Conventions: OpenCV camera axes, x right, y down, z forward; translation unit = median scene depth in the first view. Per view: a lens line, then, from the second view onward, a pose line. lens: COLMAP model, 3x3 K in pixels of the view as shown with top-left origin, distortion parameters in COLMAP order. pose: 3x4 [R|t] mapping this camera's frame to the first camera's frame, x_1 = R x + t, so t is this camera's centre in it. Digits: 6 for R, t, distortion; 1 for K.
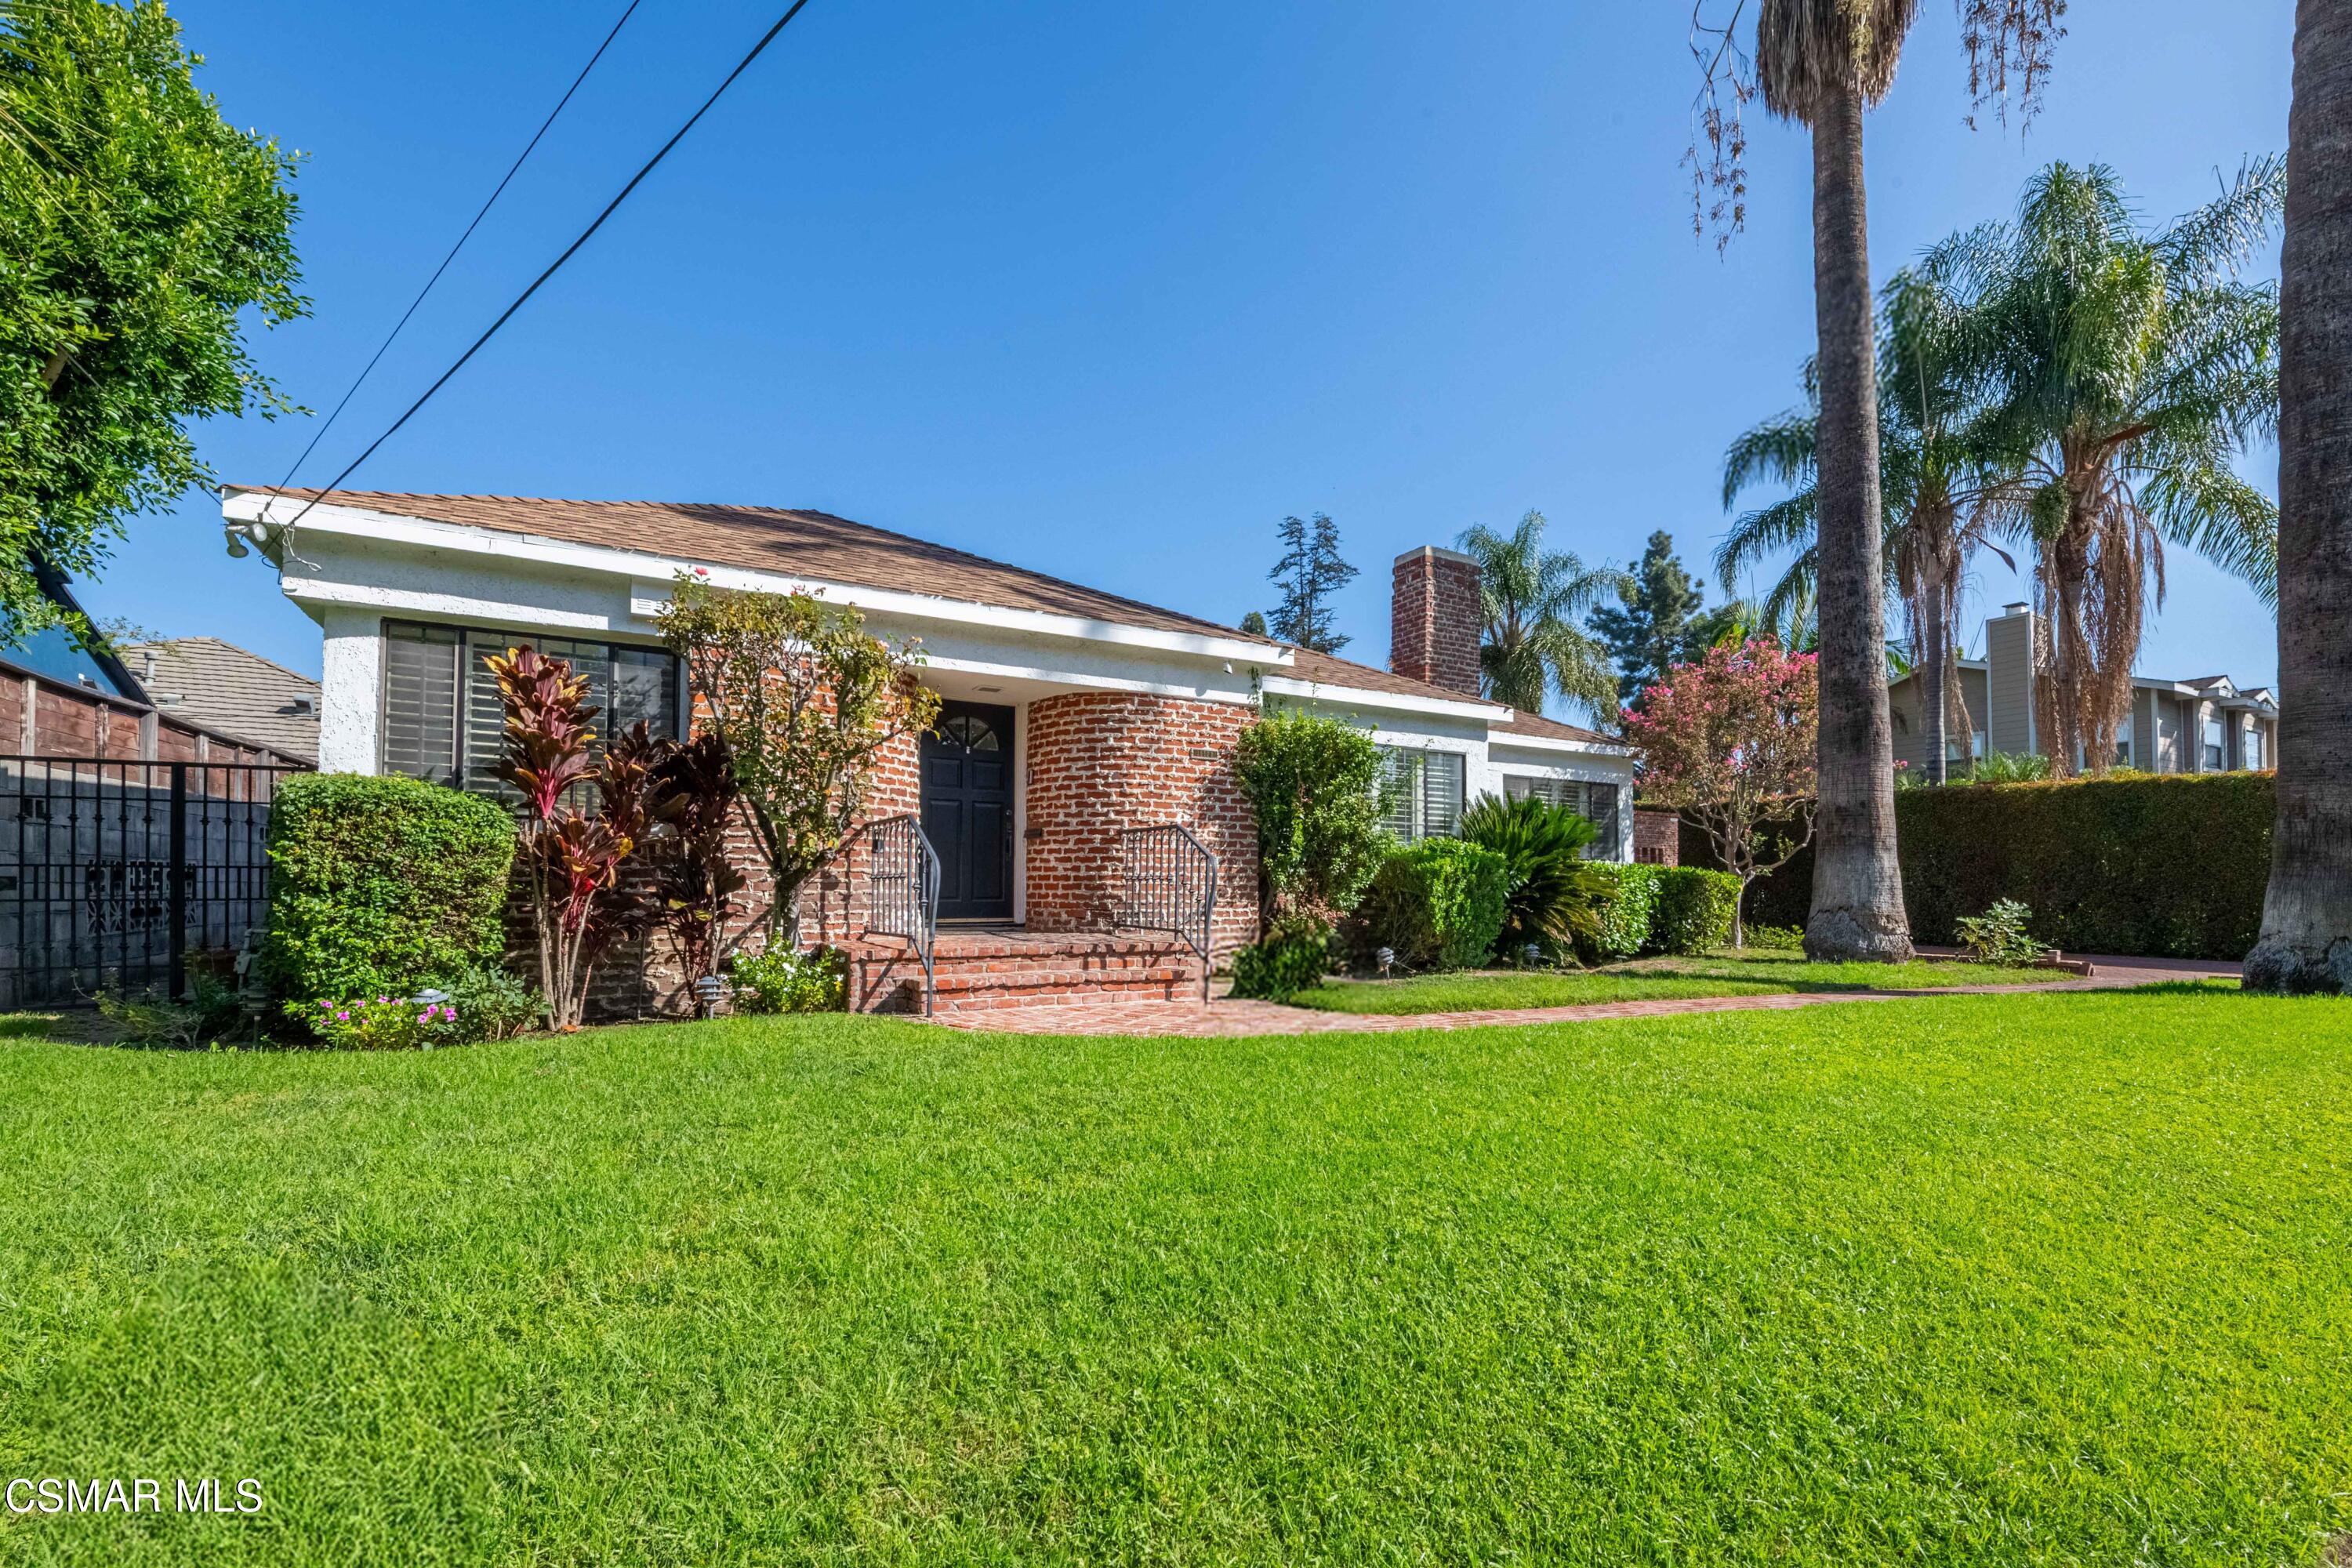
lens RADIAL K [[997.4, 0, 1195.4], [0, 997.4, 862.4], [0, 0, 1]] dist [0.011706, -0.000080]
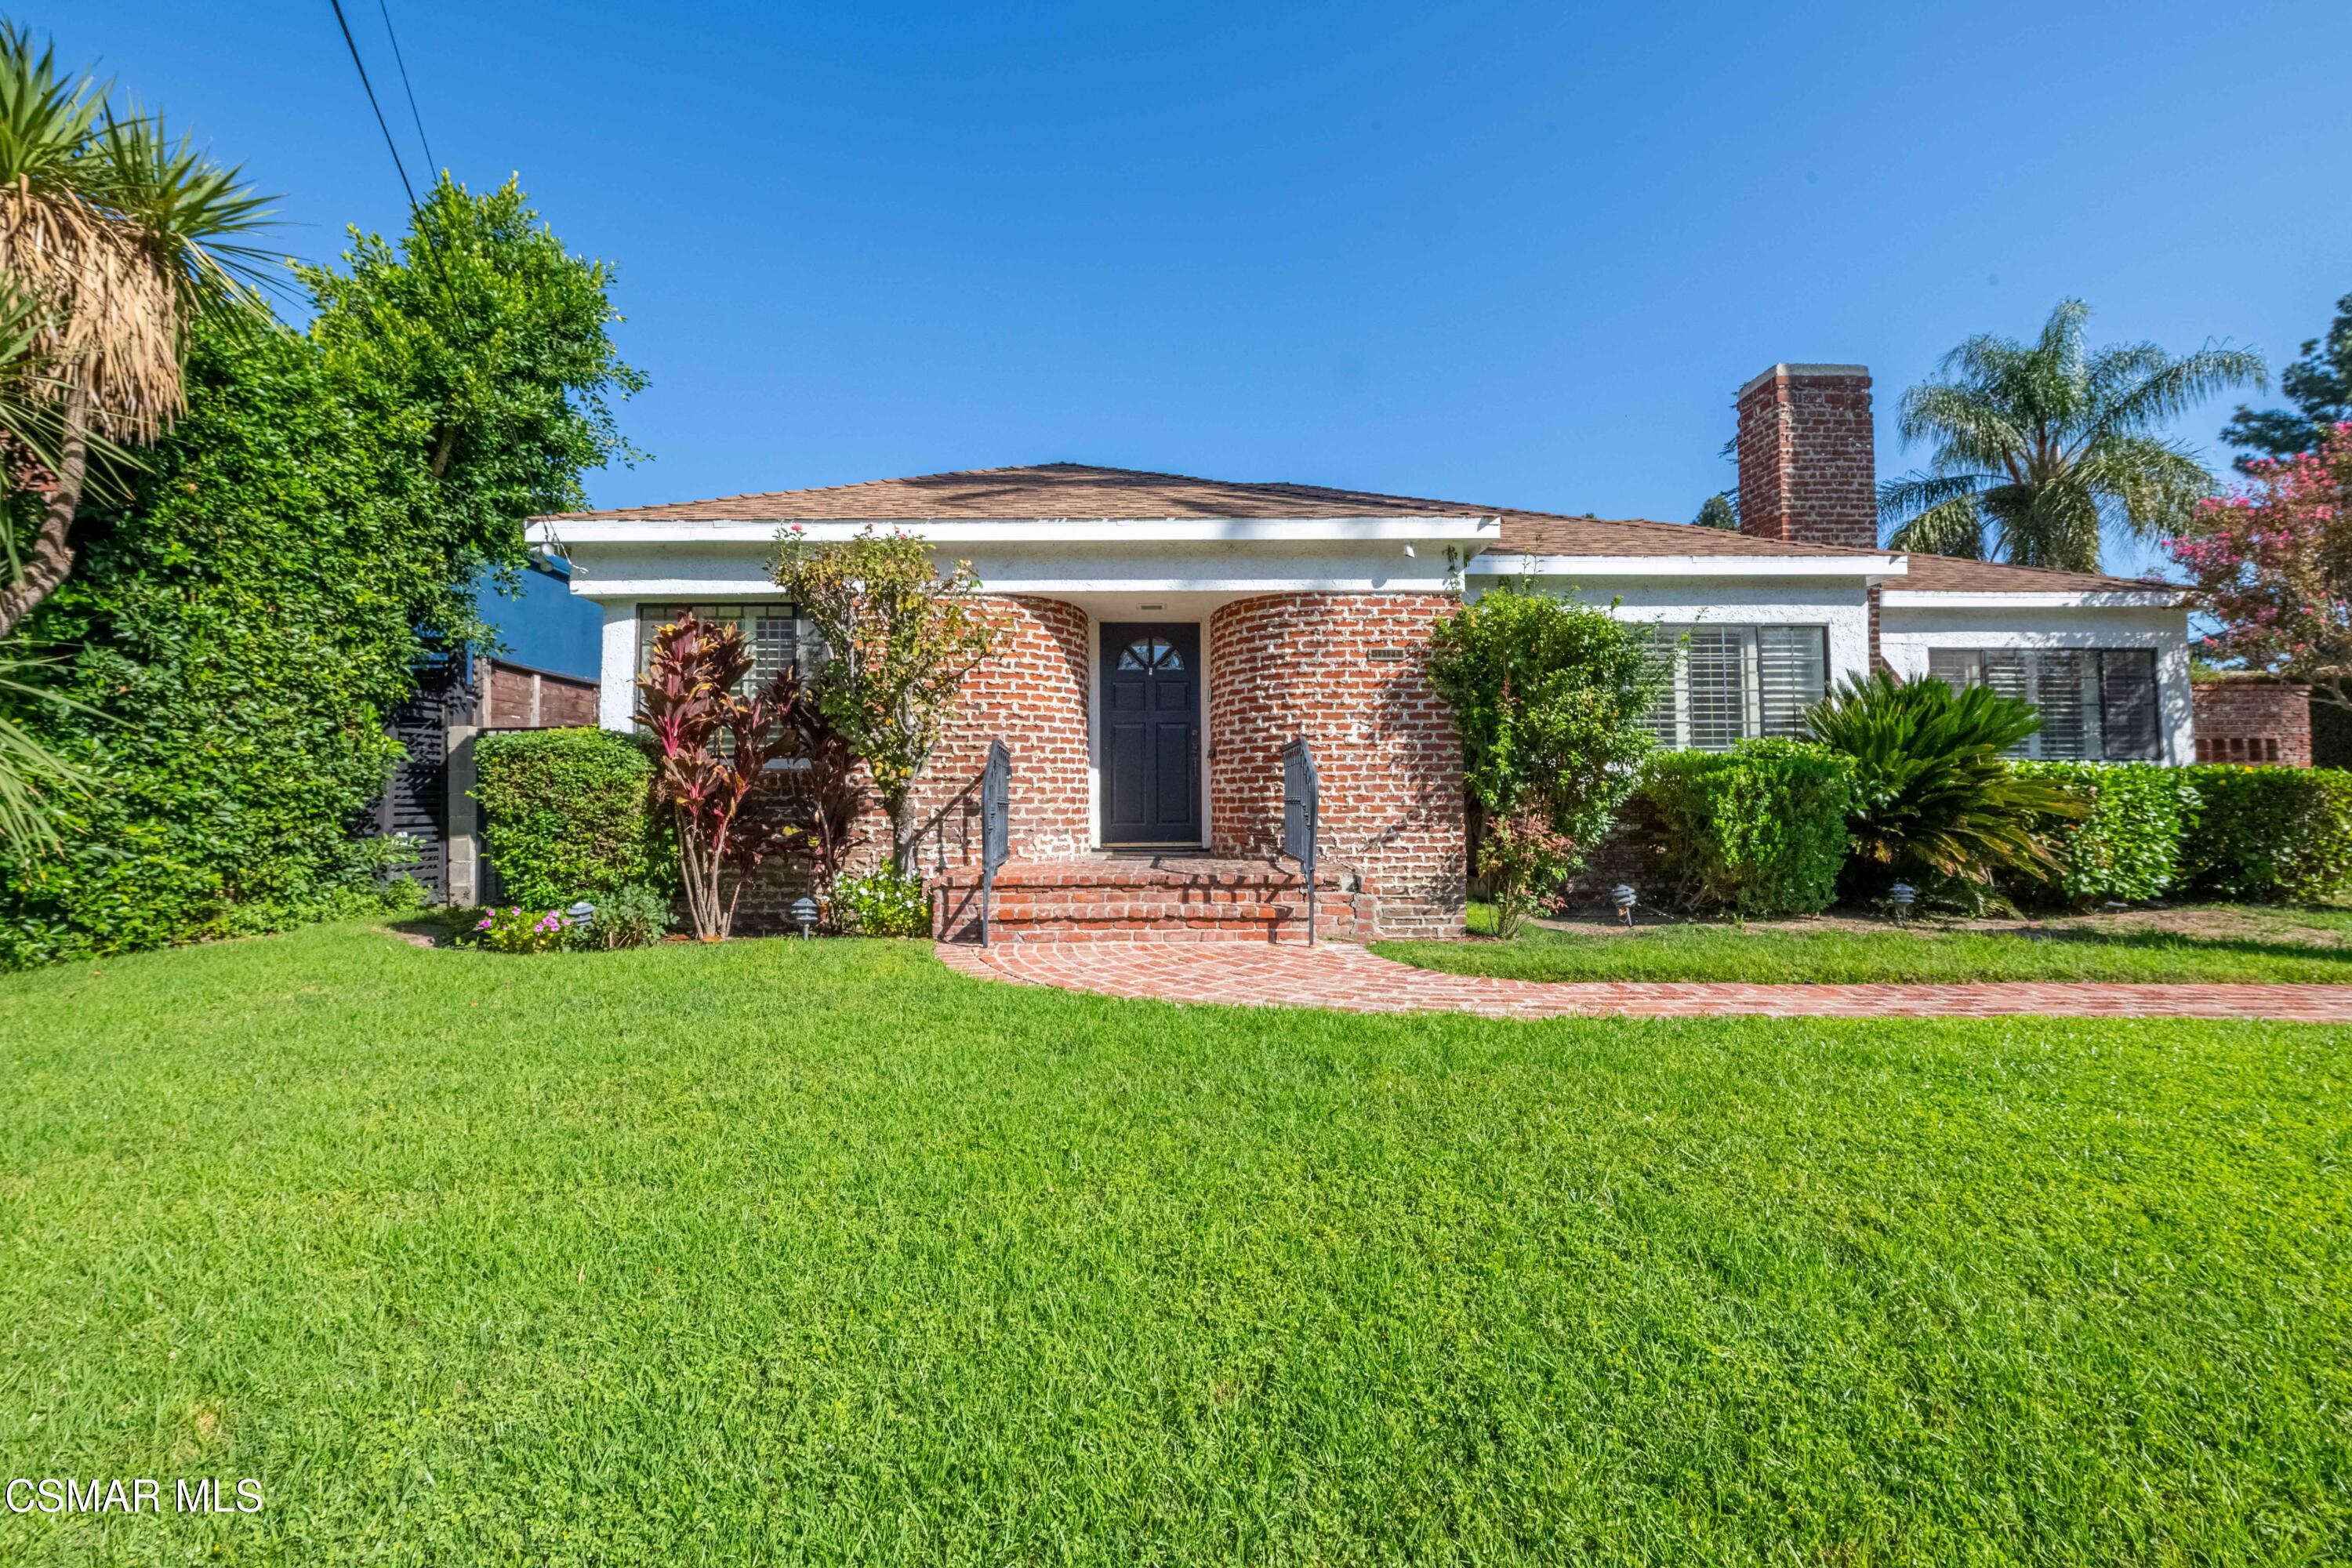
lens RADIAL K [[939.6, 0, 1167.5], [0, 939.6, 767.8], [0, 0, 1]] dist [-0.000357, -0.003535]
pose [[0.877389, -0.030400, -0.478815, 0.227374], [0.023257, 0.999512, -0.020843, 0.002177], [0.479215, 0.007151, 0.877668, 0.194487]]
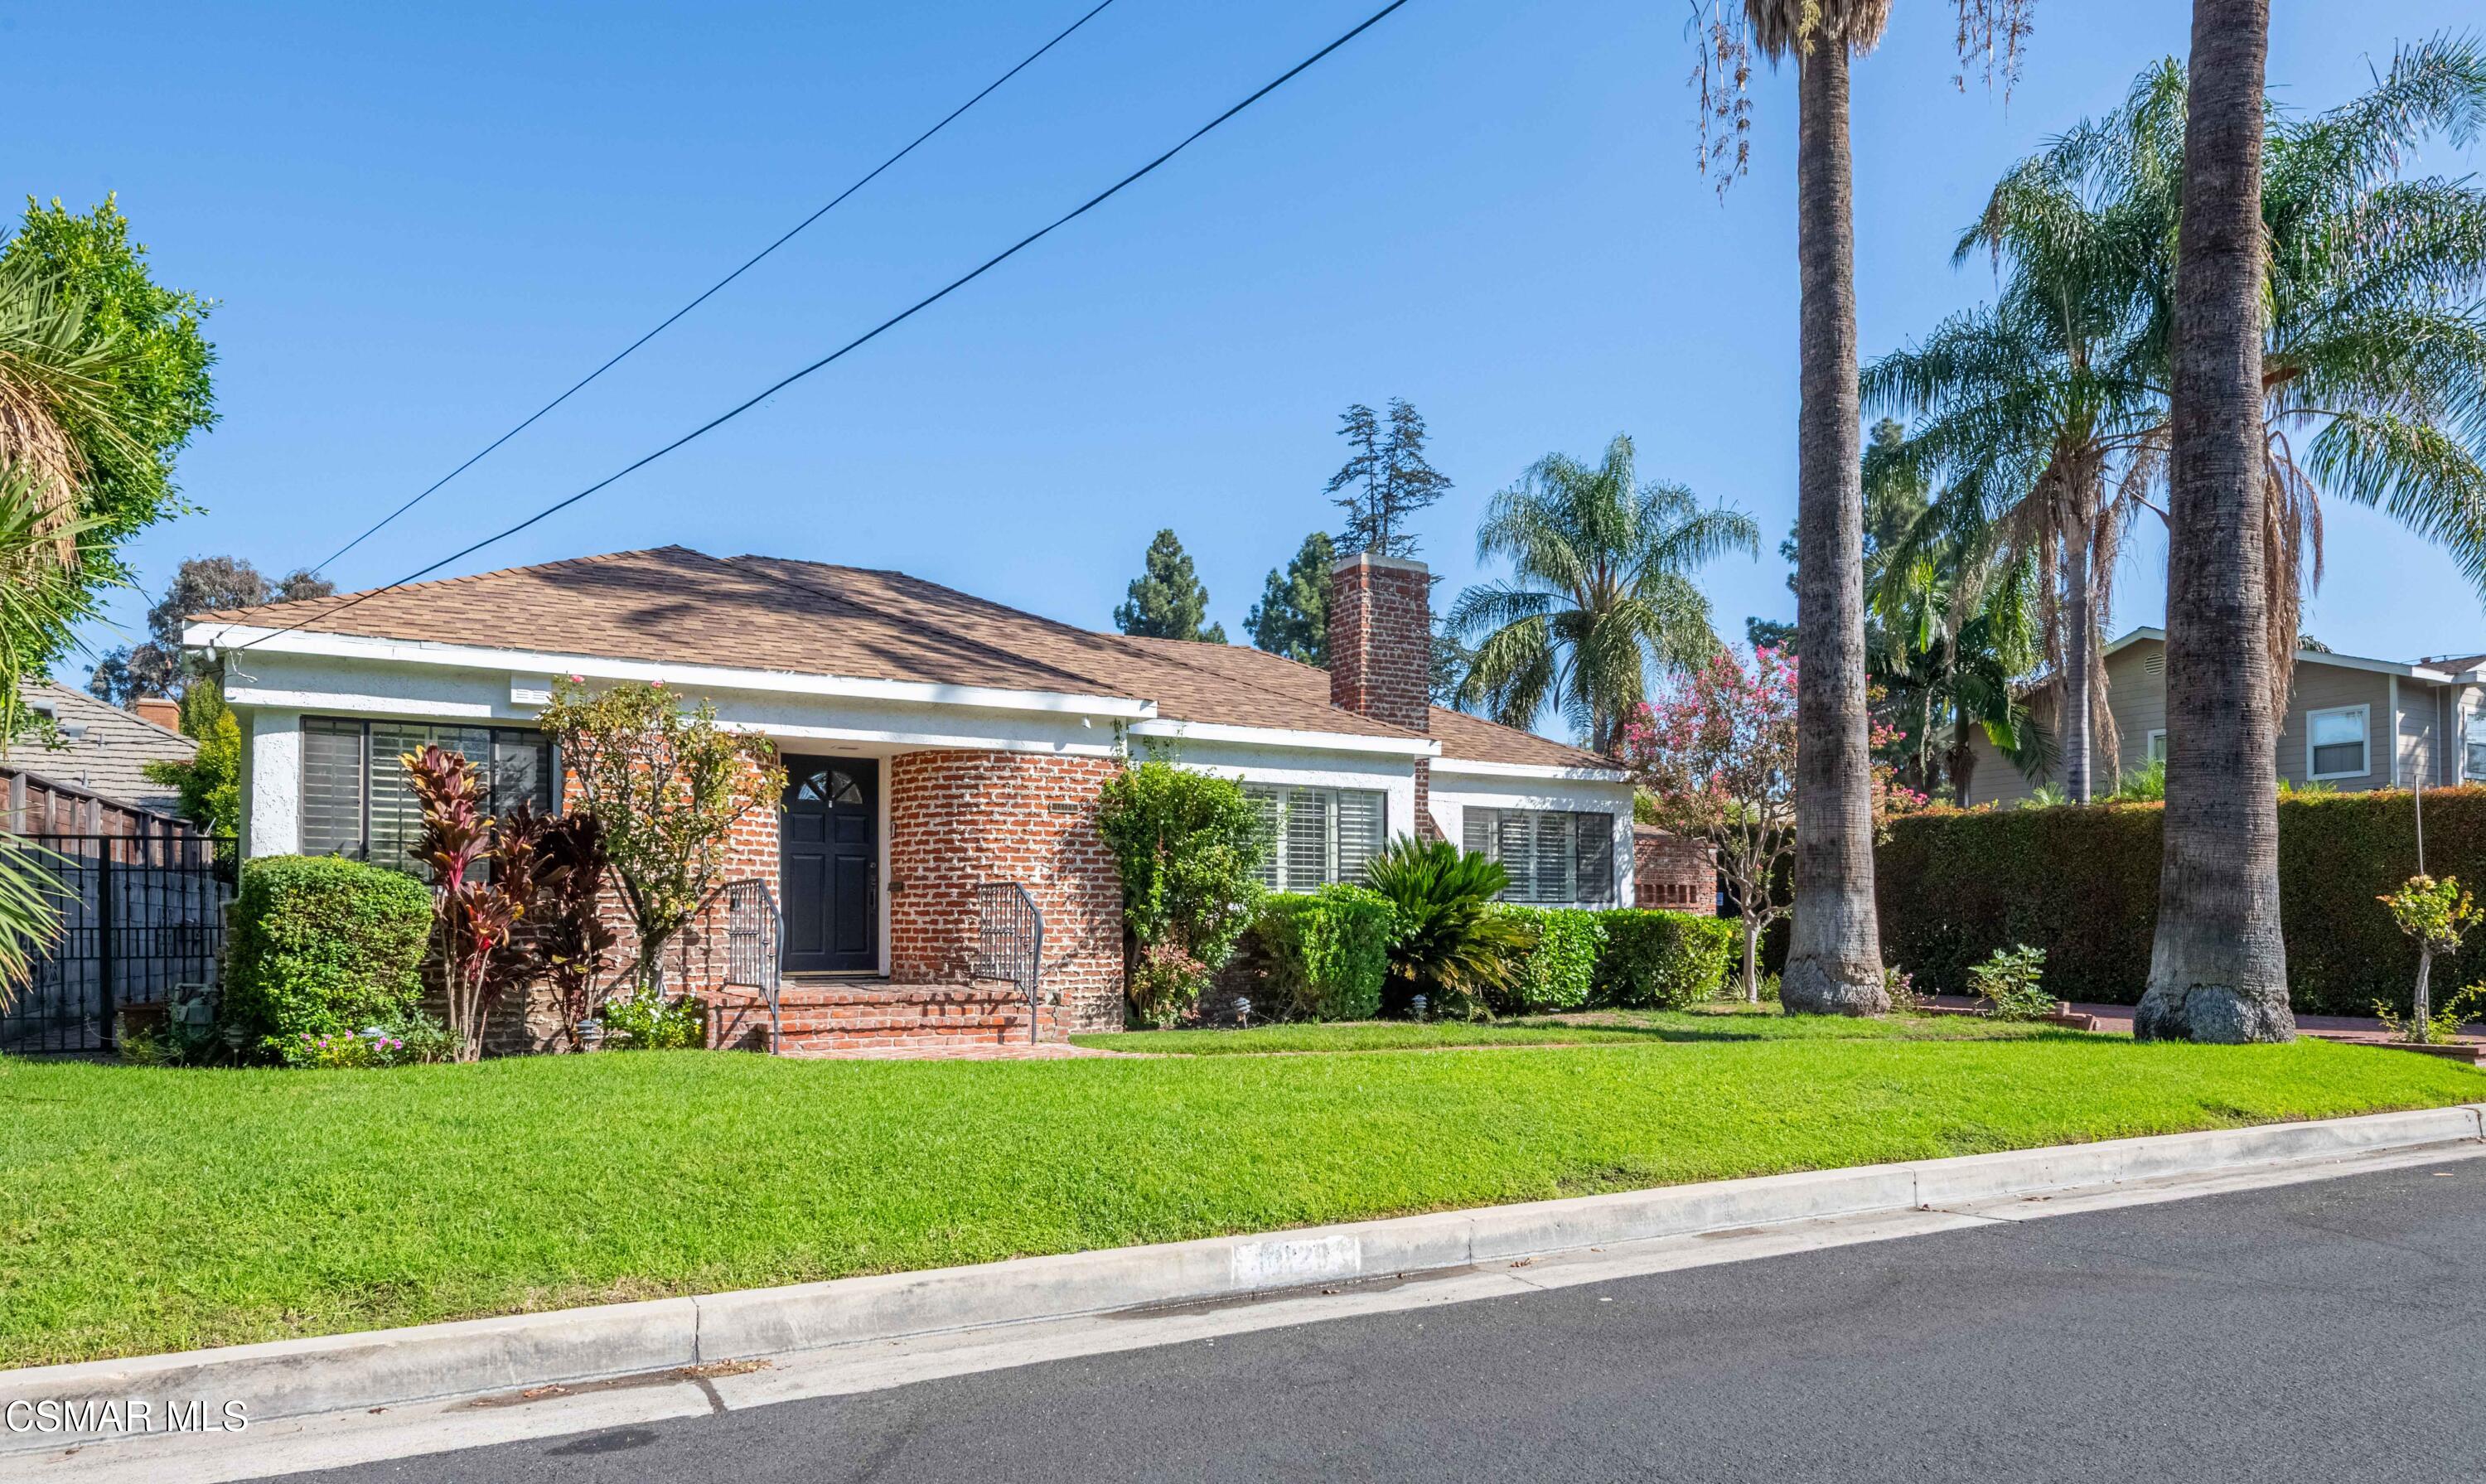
lens RADIAL K [[1507.3, 0, 1262.6], [0, 1507.3, 910.2], [0, 0, 1]] dist [0.034959, -0.000595]
pose [[0.999984, -0.004468, -0.003346, 0.213295], [0.004515, 0.999887, 0.014323, -0.025343], [0.003282, -0.014338, 0.999892, -0.527198]]
